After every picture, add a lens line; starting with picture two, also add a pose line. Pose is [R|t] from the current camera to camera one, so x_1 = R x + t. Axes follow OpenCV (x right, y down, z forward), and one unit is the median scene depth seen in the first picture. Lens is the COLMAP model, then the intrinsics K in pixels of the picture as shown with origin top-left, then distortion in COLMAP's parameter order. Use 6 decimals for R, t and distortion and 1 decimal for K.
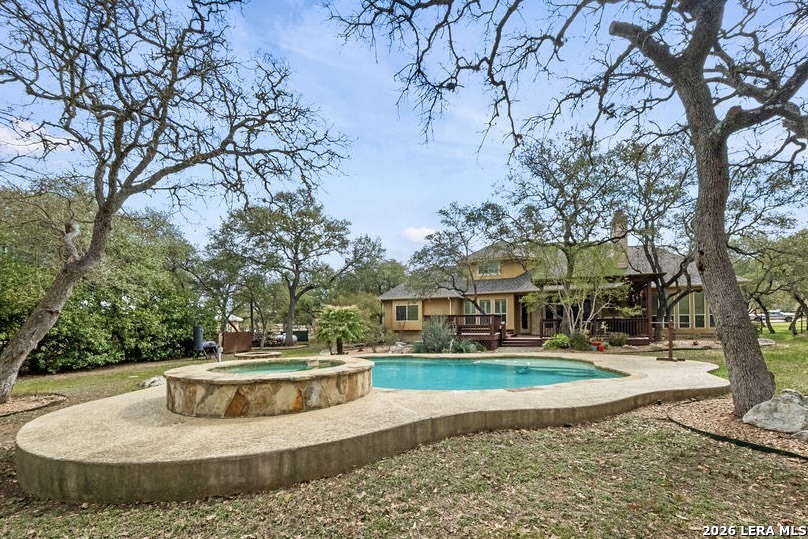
lens RADIAL K [[291.1, 0, 404.0], [0, 291.1, 269.5], [0, 0, 1]] dist [-0.001366, -0.000204]
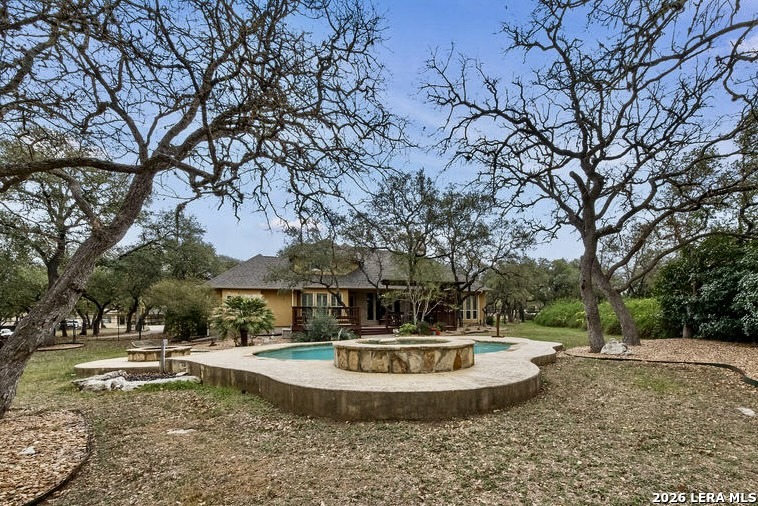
lens RADIAL K [[273.1, 0, 379.0], [0, 273.1, 253.0], [0, 0, 1]] dist [-0.001366, -0.000204]
pose [[0.845631, 0.125762, 0.518741, -1.688445], [-0.103115, 0.992030, -0.072411, 0.036045], [-0.523713, 0.007743, 0.851860, -0.029081]]
